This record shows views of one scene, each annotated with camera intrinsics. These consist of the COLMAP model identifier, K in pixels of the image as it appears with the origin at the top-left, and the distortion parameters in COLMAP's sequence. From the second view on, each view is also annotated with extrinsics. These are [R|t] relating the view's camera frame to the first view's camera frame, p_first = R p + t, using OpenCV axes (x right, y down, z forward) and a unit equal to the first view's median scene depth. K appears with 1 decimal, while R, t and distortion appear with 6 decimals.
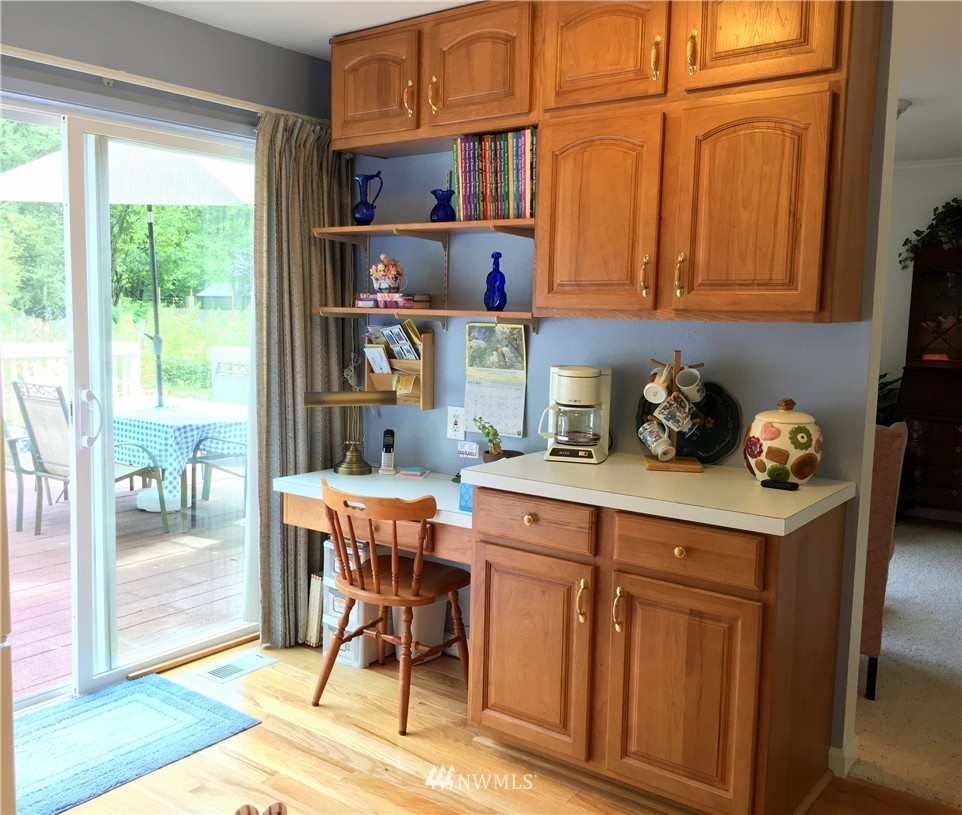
lens RADIAL K [[948.5, 0, 475.7], [0, 948.5, 405.7], [0, 0, 1]] dist [-0.000731, 0.000000]
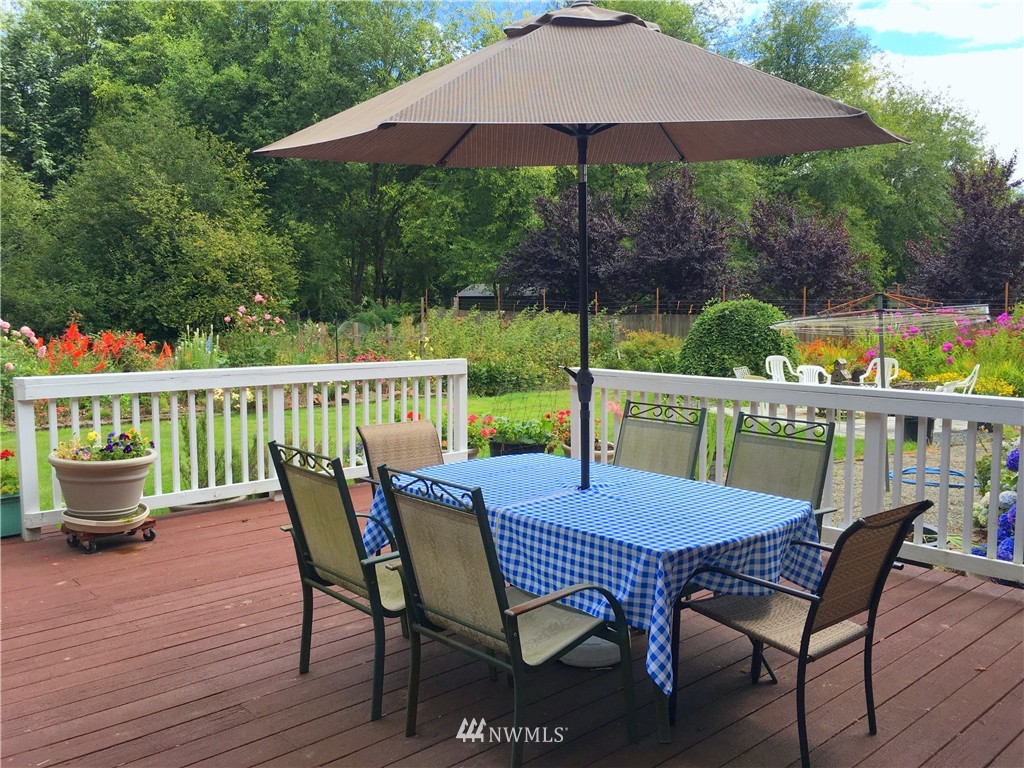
lens RADIAL K [[870.3, 0, 506.9], [0, 870.3, 378.3], [0, 0, 1]] dist [0.068465, -0.099012]
pose [[0.979635, 0.003740, -0.200752, -0.297916], [-0.007280, 0.999831, -0.016895, -0.065111], [0.200655, 0.018012, 0.979496, 0.490309]]
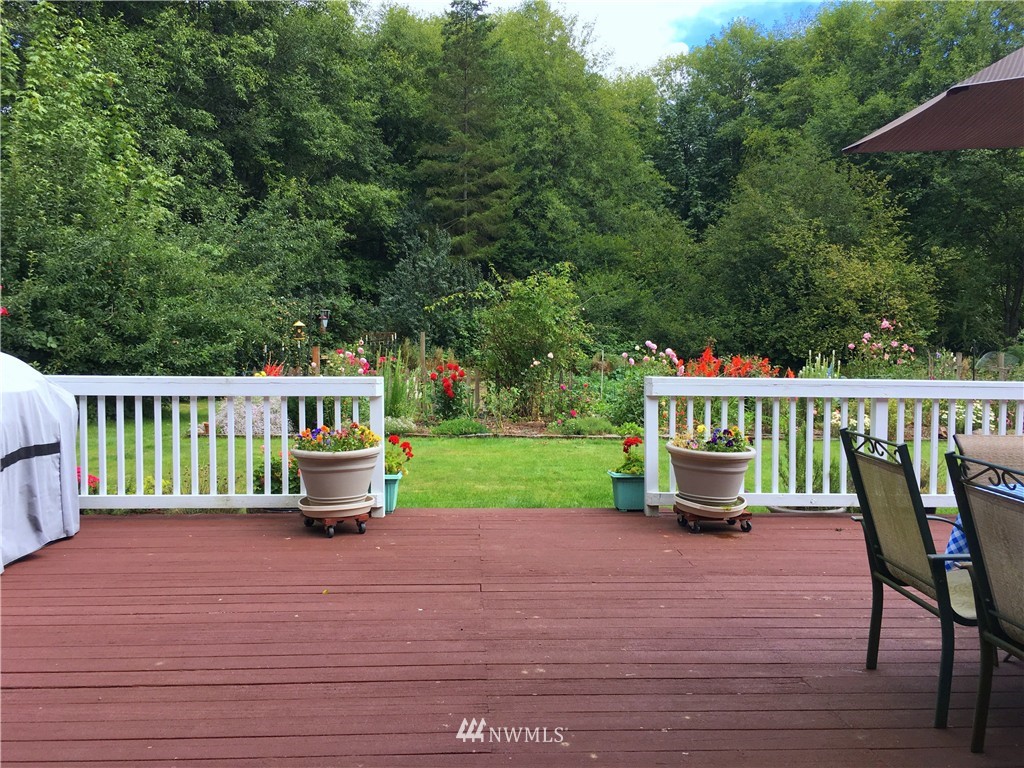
lens RADIAL K [[870.3, 0, 508.8], [0, 870.3, 381.9], [0, 0, 1]] dist [0.068465, -0.099012]
pose [[0.625360, 0.028172, -0.779827, -0.248325], [-0.075849, 0.996811, -0.024814, -0.033109], [0.776641, 0.074666, 0.625503, 0.477050]]
